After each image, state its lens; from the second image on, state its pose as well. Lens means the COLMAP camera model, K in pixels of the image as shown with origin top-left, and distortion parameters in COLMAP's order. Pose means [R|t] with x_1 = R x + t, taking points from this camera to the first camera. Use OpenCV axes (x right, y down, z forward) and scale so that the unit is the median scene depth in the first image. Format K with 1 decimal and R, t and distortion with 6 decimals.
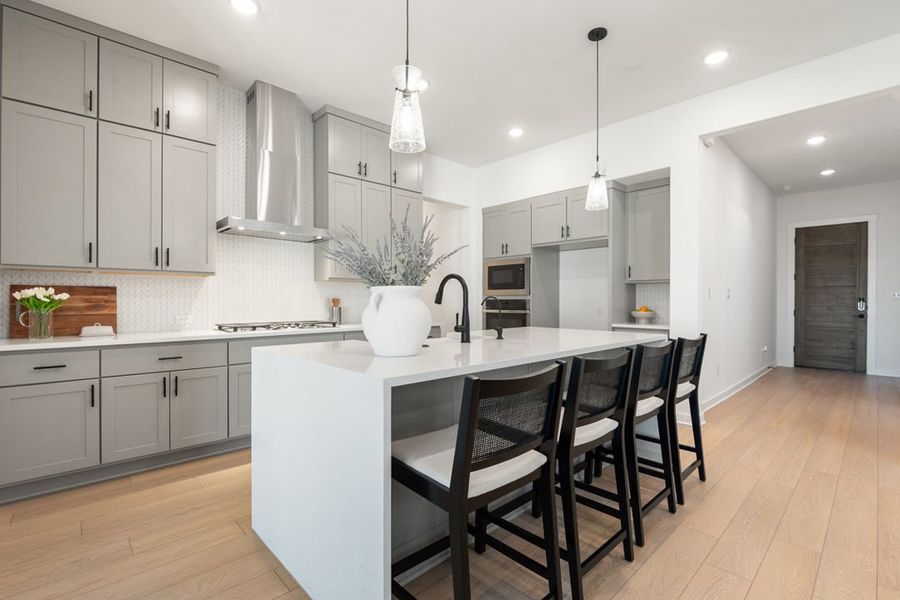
lens RADIAL K [[408.3, 0, 450.9], [0, 408.3, 302.4], [0, 0, 1]] dist [-0.001372, -0.002289]
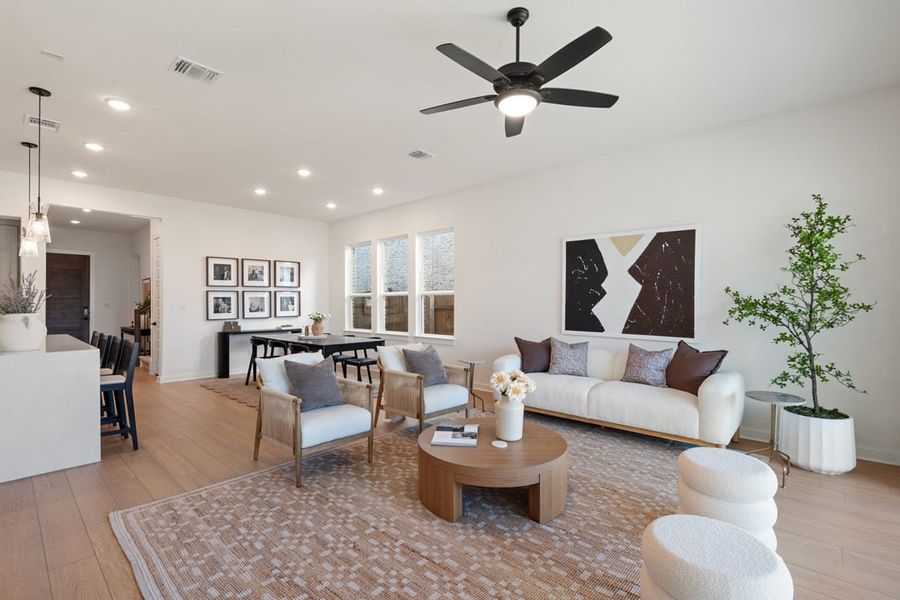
lens RADIAL K [[408.3, 0, 449.0], [0, 408.3, 301.5], [0, 0, 1]] dist [-0.001372, -0.002289]
pose [[-0.076915, 0.000366, 0.997038, -0.699428], [0.003850, 0.999993, -0.000070, -0.028365], [-0.997030, 0.003833, -0.076916, -0.253015]]
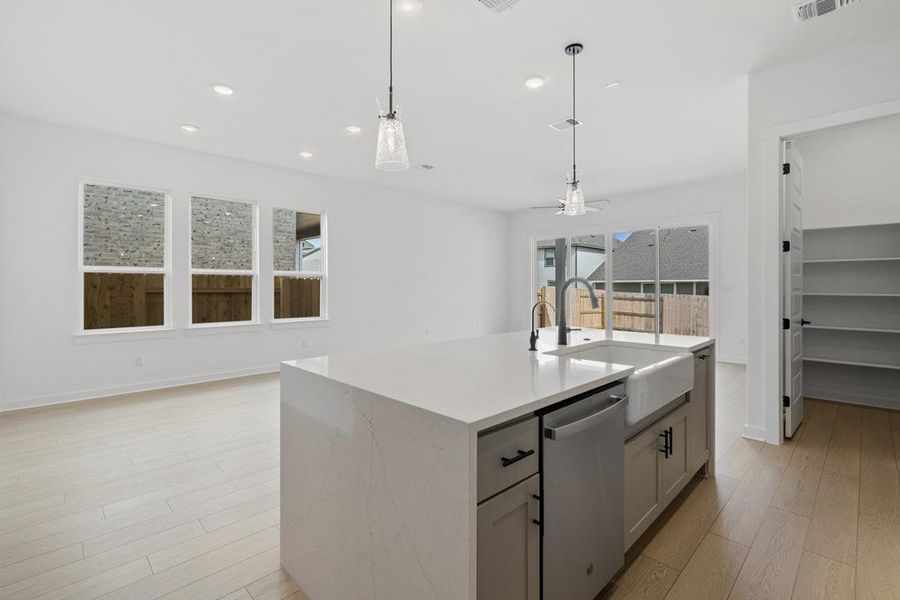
lens RADIAL K [[408.3, 0, 451.7], [0, 408.3, 285.6], [0, 0, 1]] dist [-0.001372, -0.002289]
pose [[-0.999800, 0.000184, -0.019990, 0.143931], [0.000124, 0.999996, 0.002996, -0.023898], [0.019990, 0.002992, -0.999796, 0.882661]]
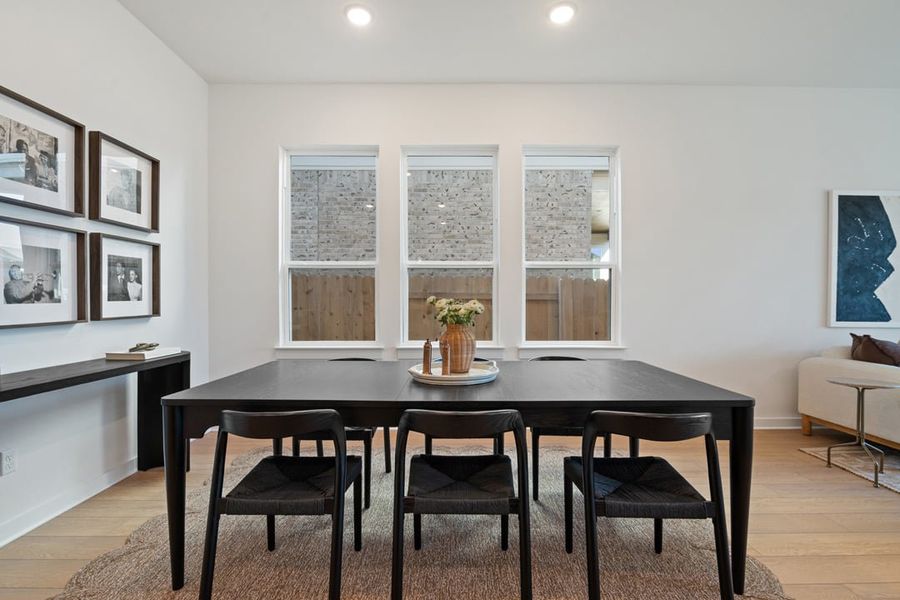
lens RADIAL K [[408.3, 0, 449.0], [0, 408.3, 300.9], [0, 0, 1]] dist [-0.001372, -0.002289]
pose [[-0.732460, -0.001569, 0.680809, 0.242757], [0.001024, 0.999994, 0.003405, 0.003145], [-0.680810, 0.003191, -0.732453, 0.324699]]
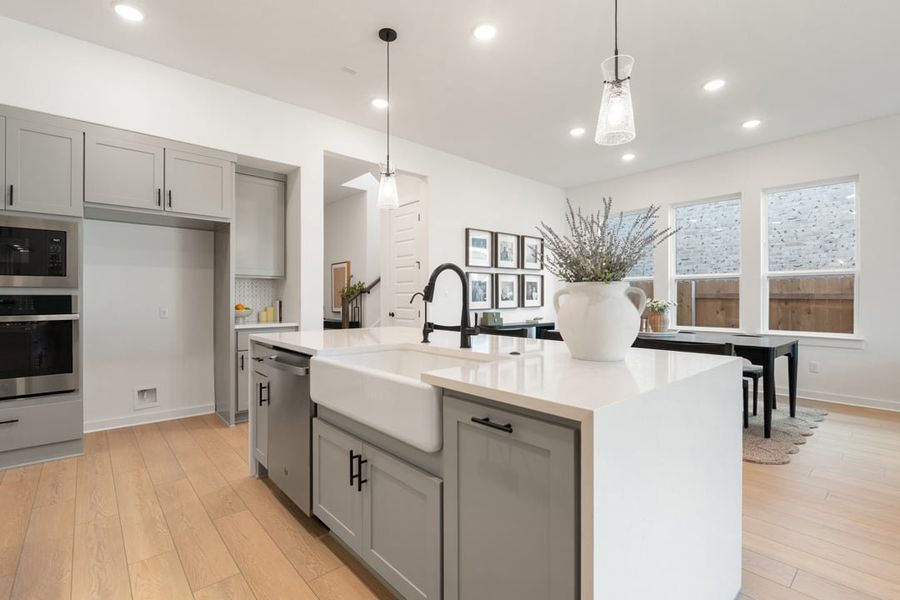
lens RADIAL K [[408.3, 0, 445.2], [0, 408.3, 300.1], [0, 0, 1]] dist [-0.001372, -0.002289]
pose [[0.036850, -0.005593, 0.999305, -0.347397], [0.002388, 0.999982, 0.005508, -0.002224], [-0.999318, 0.002183, 0.036862, 0.440788]]
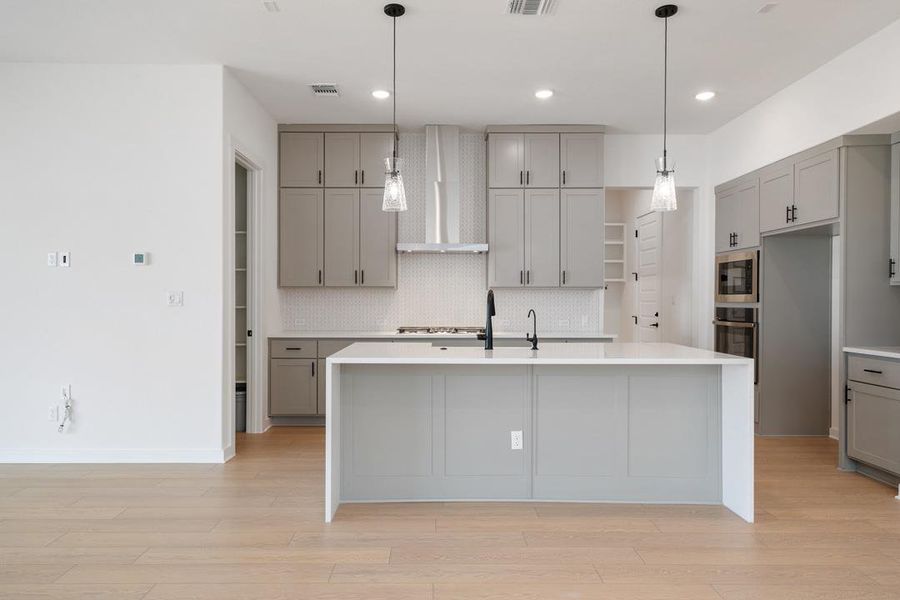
lens RADIAL K [[560.7, 0, 434.7], [0, 560.7, 304.0], [0, 0, 1]] dist [0.004812, 0.002836]
pose [[0.726448, 0.005832, -0.687196, 0.442023], [-0.004062, 0.999983, 0.004193, -0.016098], [0.687209, -0.000254, 0.726460, -0.117490]]
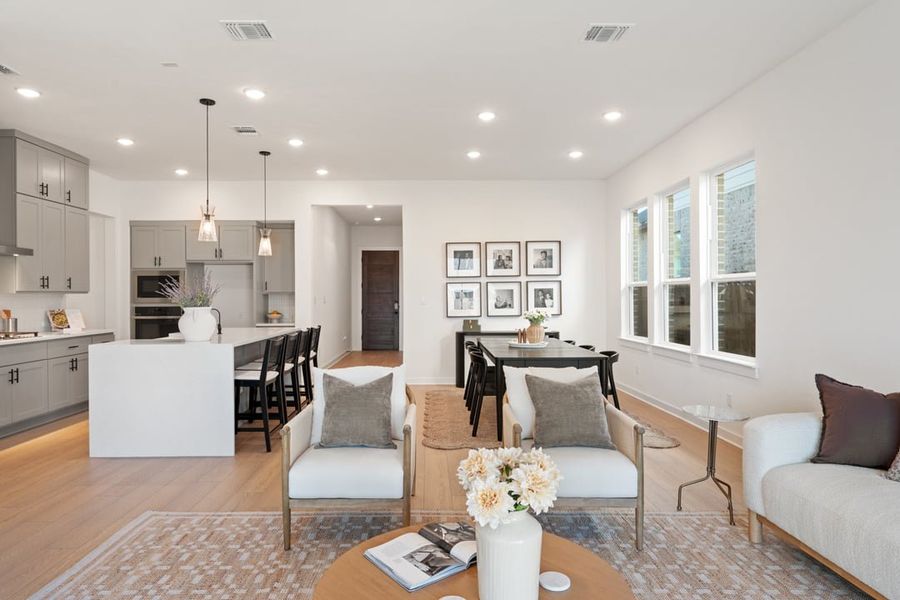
lens RADIAL K [[532.9, 0, 437.5], [0, 532.9, 295.3], [0, 0, 1]] dist [-0.001571, -0.001632]
pose [[0.674063, -0.002098, 0.738671, -0.428609], [0.008208, 0.999956, -0.004650, -0.025170], [-0.738628, 0.009197, 0.674050, -0.548237]]
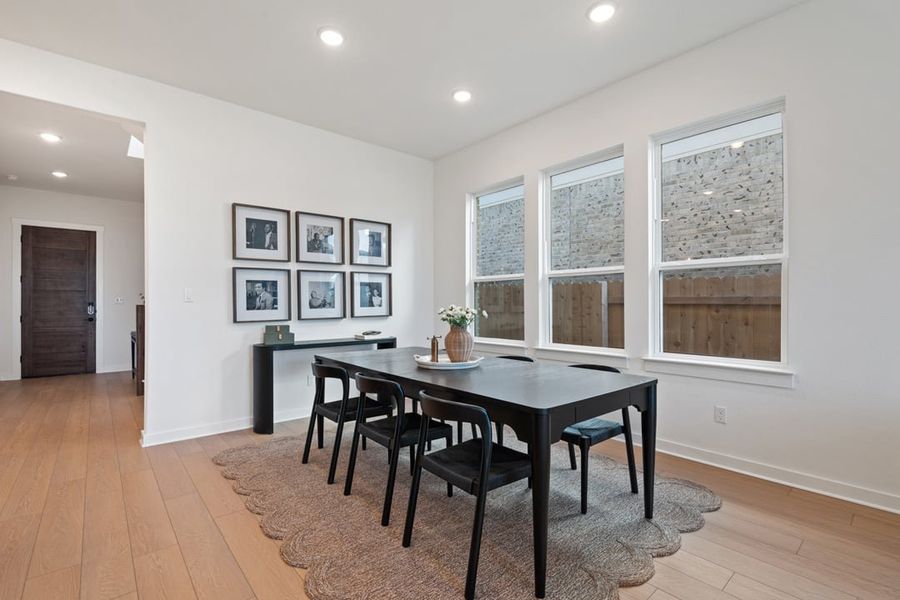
lens RADIAL K [[408.3, 0, 446.8], [0, 408.3, 303.8], [0, 0, 1]] dist [-0.001372, -0.002289]
pose [[0.047567, -0.000467, 0.998868, -0.011110], [0.006828, 0.999977, 0.000142, -0.001512], [-0.998845, 0.006814, 0.047569, 0.024989]]
